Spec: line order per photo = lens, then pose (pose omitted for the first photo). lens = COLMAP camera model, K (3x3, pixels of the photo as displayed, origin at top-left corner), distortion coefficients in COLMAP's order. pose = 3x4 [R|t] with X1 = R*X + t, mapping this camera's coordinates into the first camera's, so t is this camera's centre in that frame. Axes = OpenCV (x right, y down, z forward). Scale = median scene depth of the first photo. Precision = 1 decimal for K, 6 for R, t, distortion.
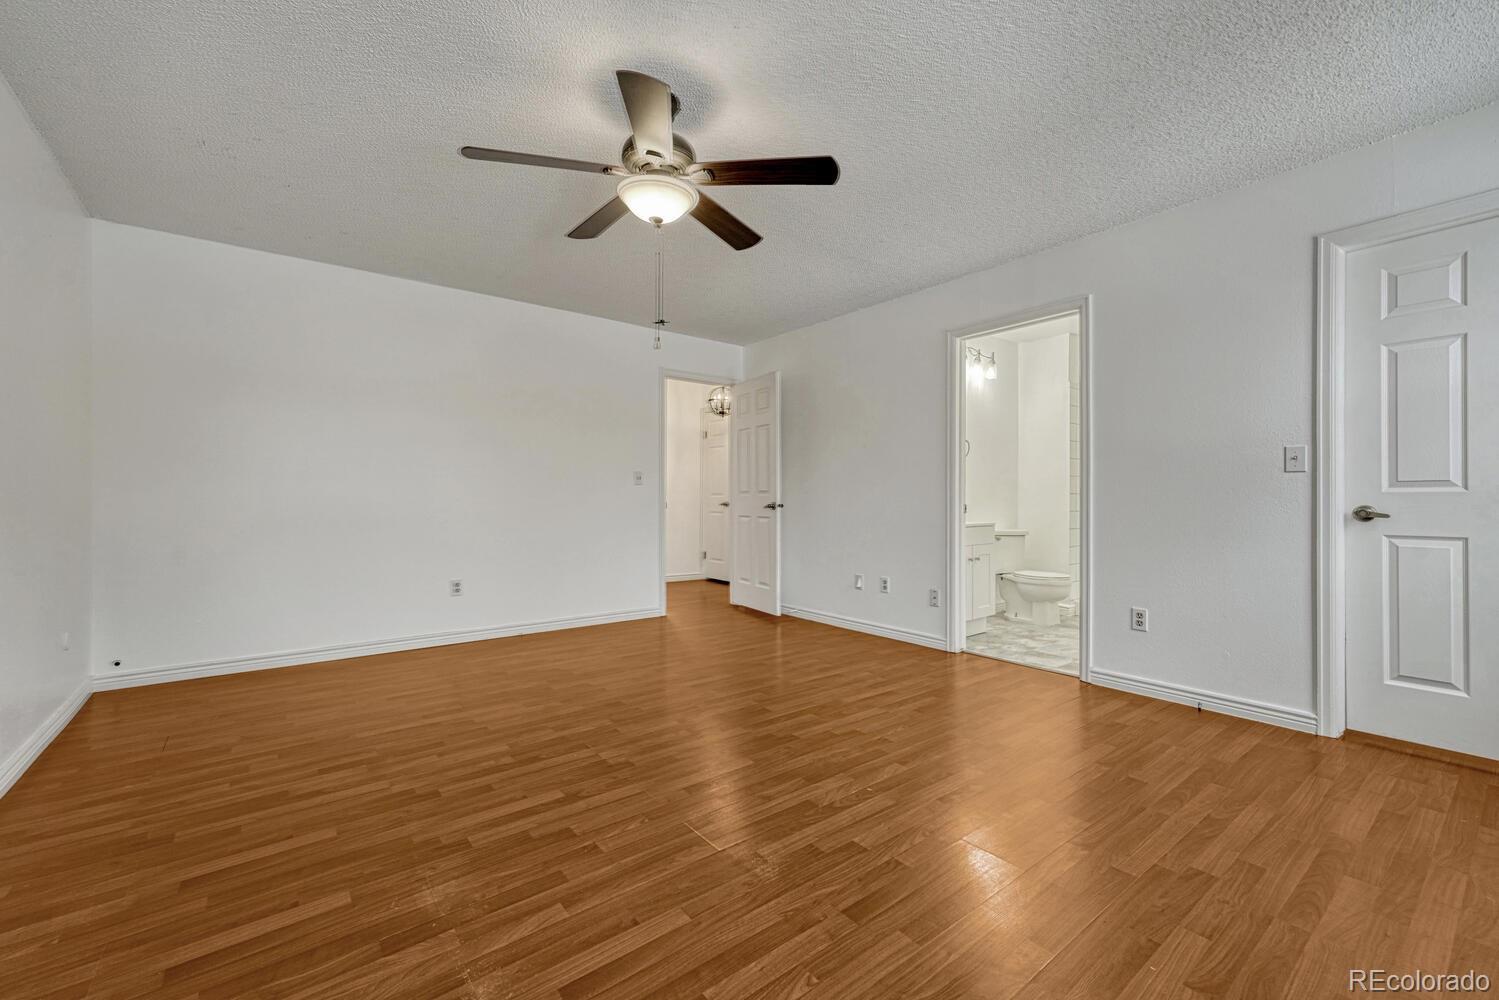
lens RADIAL K [[610.7, 0, 752.6], [0, 610.7, 505.7], [0, 0, 1]] dist [0.009735, 0.000708]
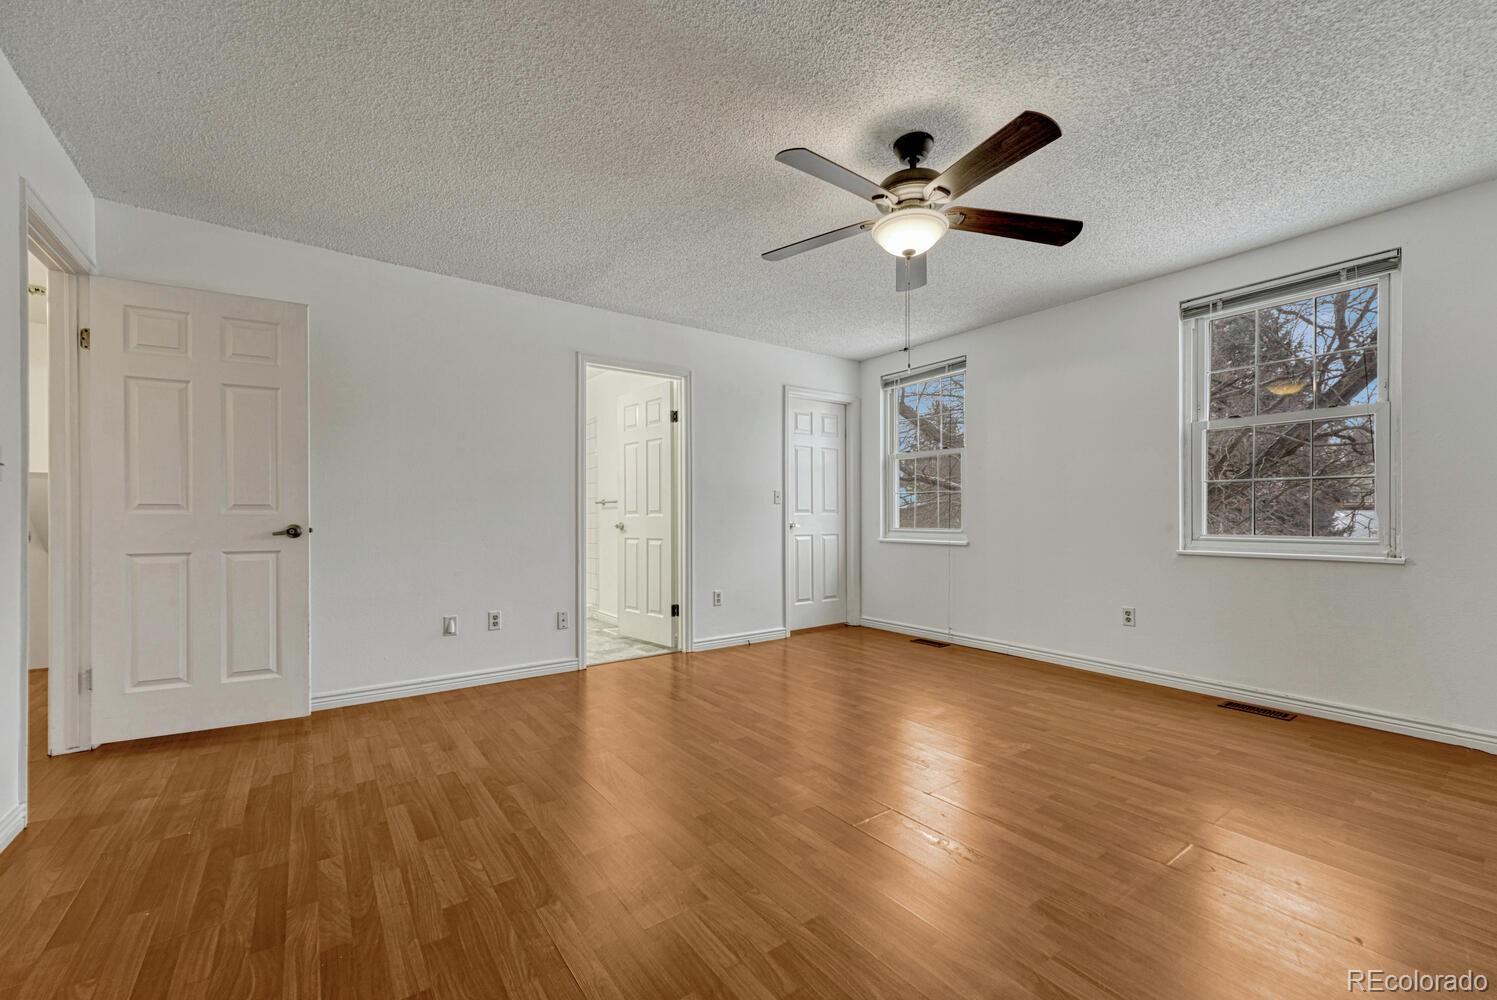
lens RADIAL K [[609.9, 0, 751.6], [0, 609.9, 505.7], [0, 0, 1]] dist [0.009735, 0.000708]
pose [[0.023079, 0.021508, 0.999502, -1.074174], [0.011231, 0.999700, -0.021772, -0.007735], [-0.999671, 0.011728, 0.022830, 1.109068]]
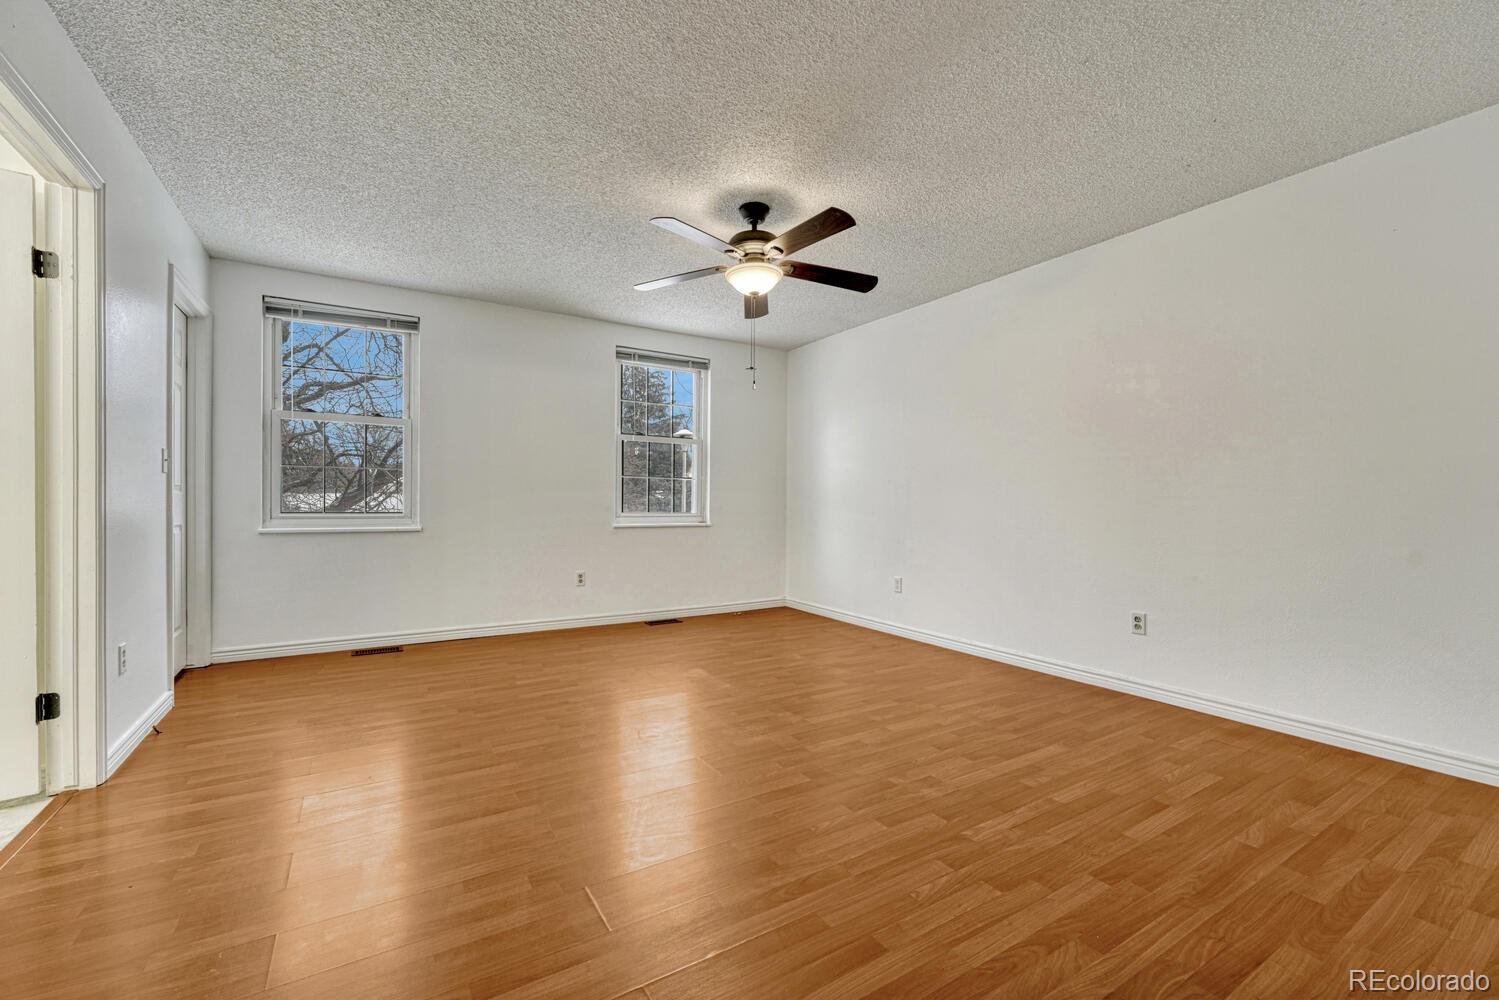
lens RADIAL K [[610.7, 0, 752.6], [0, 610.7, 505.7], [0, 0, 1]] dist [0.009735, 0.000708]
pose [[-0.995033, -0.006407, 0.099344, -0.259452], [-0.004646, 0.999828, 0.017949, -0.022870], [-0.099442, 0.017399, -0.994891, 2.081242]]
